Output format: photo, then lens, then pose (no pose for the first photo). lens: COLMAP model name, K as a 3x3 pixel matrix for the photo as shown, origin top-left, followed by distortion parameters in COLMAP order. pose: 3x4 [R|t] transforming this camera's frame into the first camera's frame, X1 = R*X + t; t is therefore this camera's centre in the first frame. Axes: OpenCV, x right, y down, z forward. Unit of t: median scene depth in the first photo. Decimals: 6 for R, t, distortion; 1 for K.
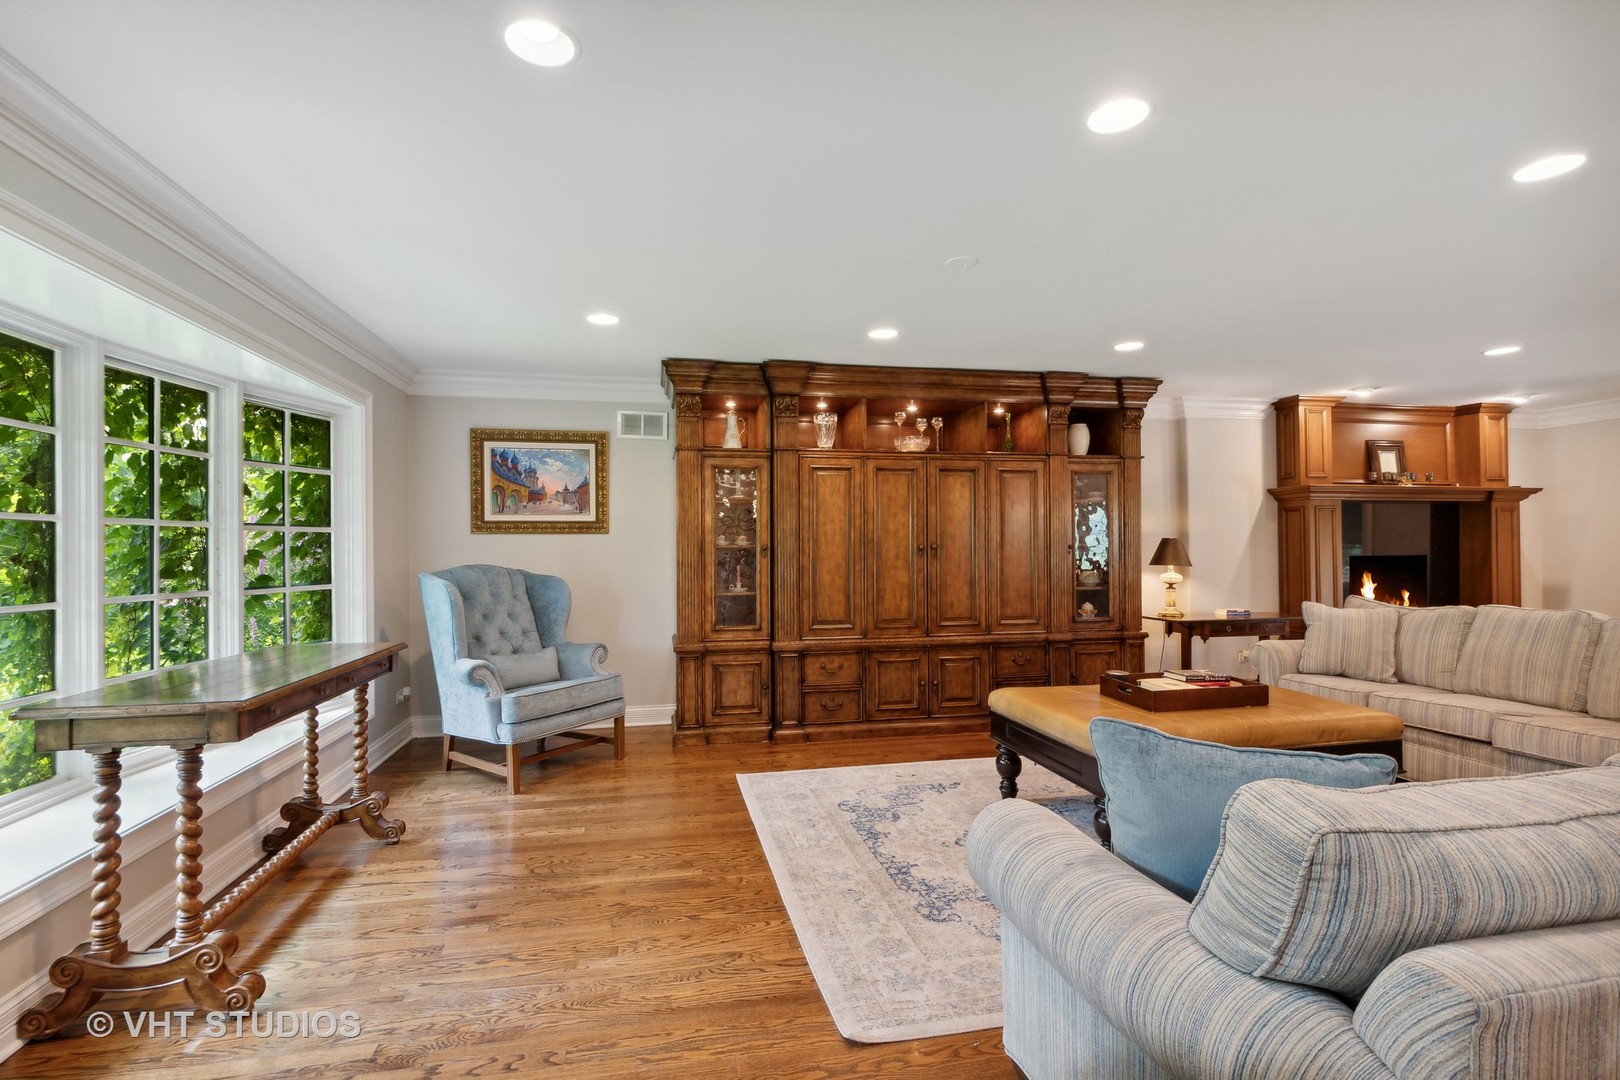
lens RADIAL K [[740.0, 0, 807.7], [0, 740.0, 545.9], [0, 0, 1]] dist [0.000092, 0.000138]
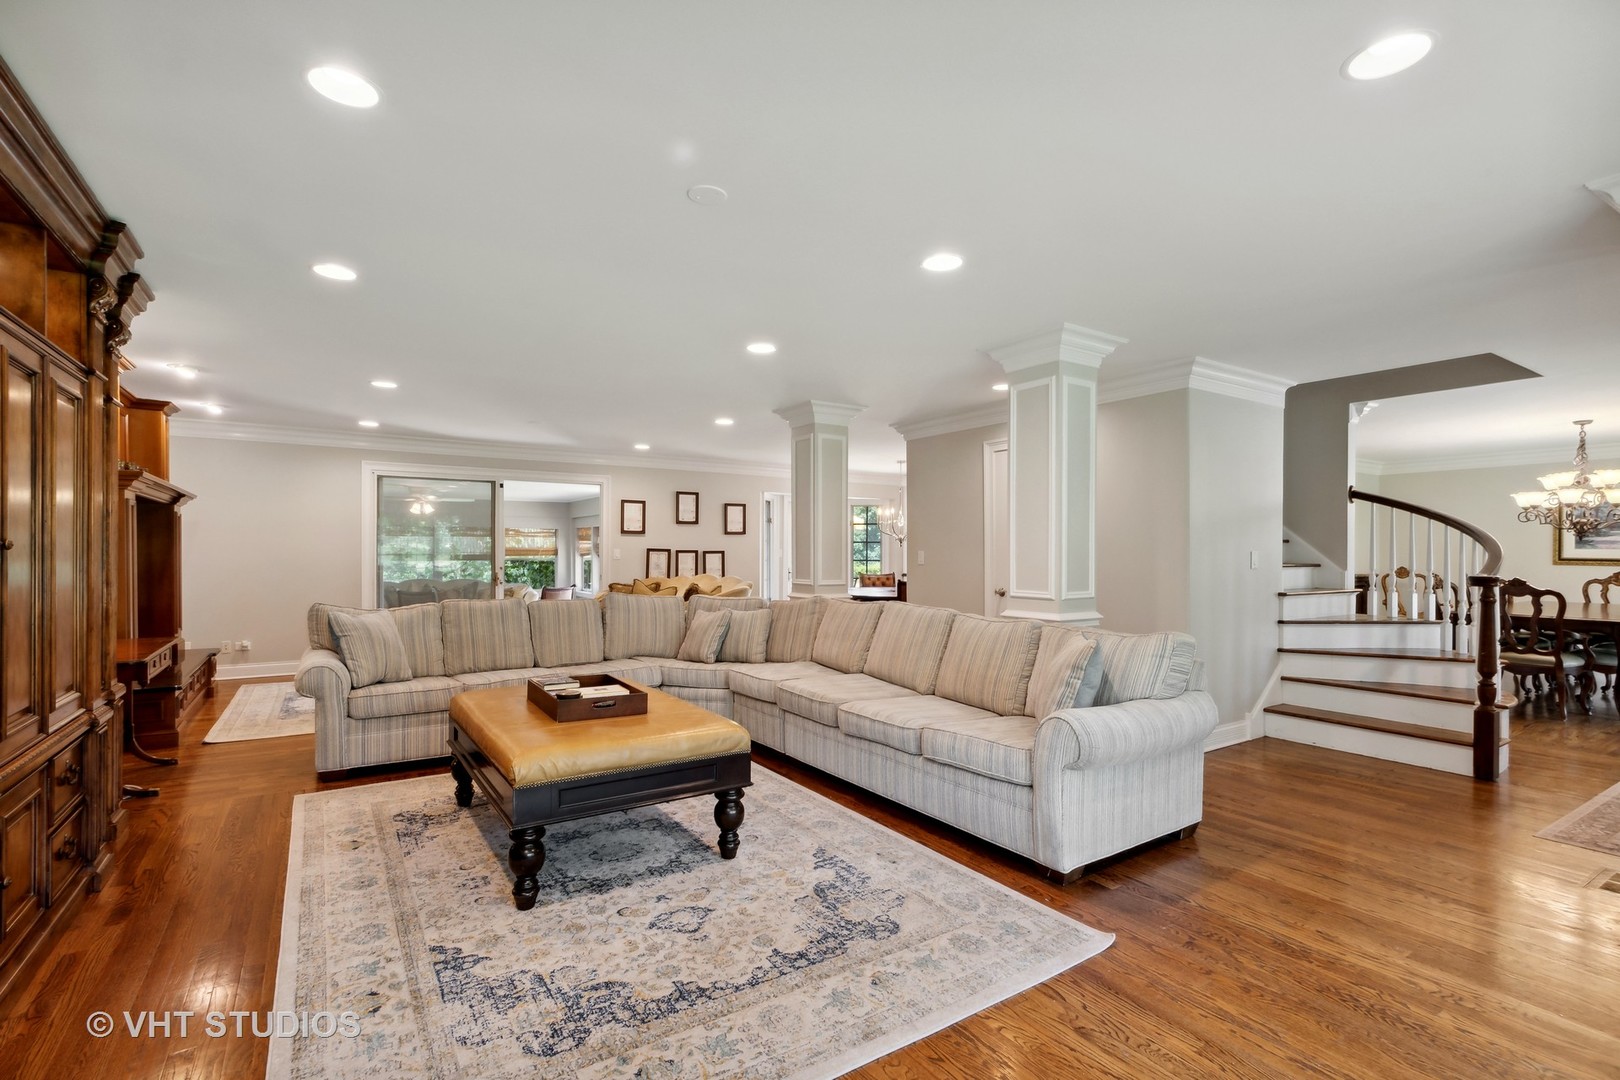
lens RADIAL K [[740.0, 0, 809.1], [0, 740.0, 552.8], [0, 0, 1]] dist [0.000092, 0.000138]
pose [[-0.351643, -0.001010, 0.936134, -0.589386], [-0.006693, 0.999977, -0.001435, 0.005115], [-0.936110, -0.006770, -0.351641, 1.204934]]
